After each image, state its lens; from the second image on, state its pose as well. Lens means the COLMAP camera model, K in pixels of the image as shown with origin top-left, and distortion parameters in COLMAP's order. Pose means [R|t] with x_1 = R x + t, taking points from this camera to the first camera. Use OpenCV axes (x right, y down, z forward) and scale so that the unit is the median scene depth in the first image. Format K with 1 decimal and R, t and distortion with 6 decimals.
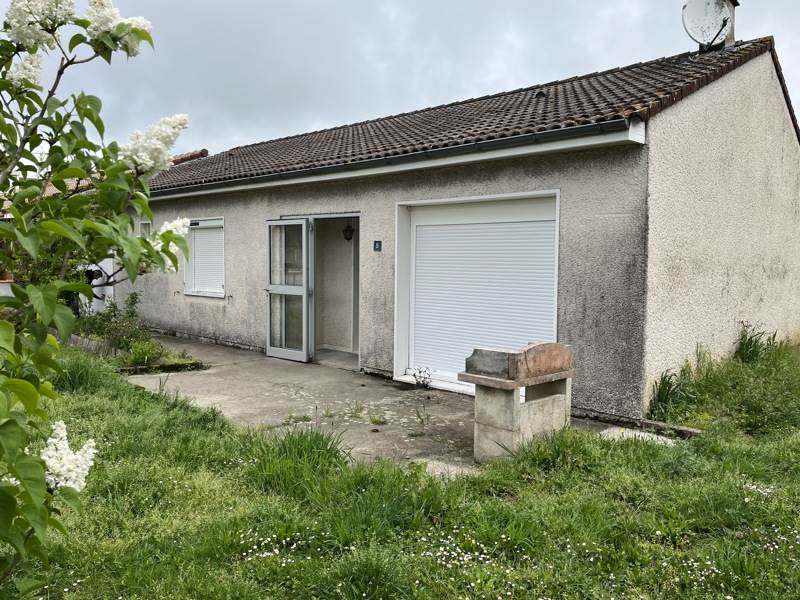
lens RADIAL K [[593.9, 0, 400.0], [0, 593.9, 300.0], [0, 0, 1]] dist [0.060634, -0.001592]
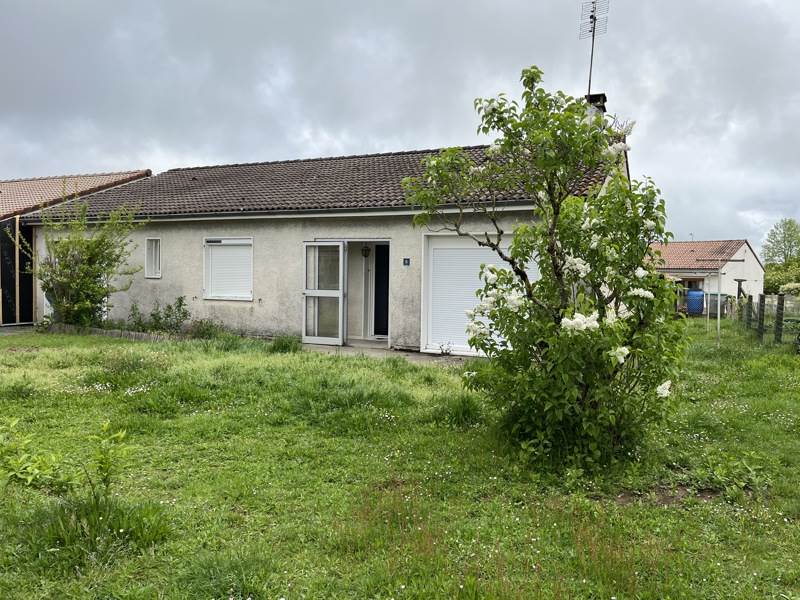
lens RADIAL K [[593.9, 0, 400.0], [0, 593.9, 300.0], [0, 0, 1]] dist [0.060634, -0.001592]
pose [[0.952976, -0.009351, 0.302901, -0.438981], [0.015529, 0.999717, -0.017994, 0.025944], [-0.302647, 0.021852, 0.952852, -0.346305]]
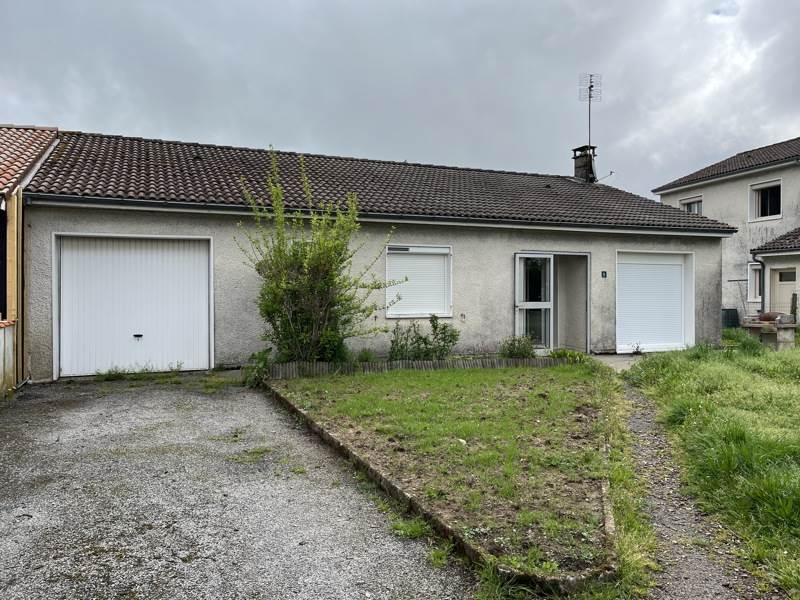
lens RADIAL K [[593.9, 0, 400.0], [0, 593.9, 300.0], [0, 0, 1]] dist [0.060634, -0.001592]
pose [[0.442094, -0.021530, 0.896710, -1.562788], [0.064999, 0.997853, -0.008087, -0.038159], [-0.894611, 0.061860, 0.442544, 0.682097]]
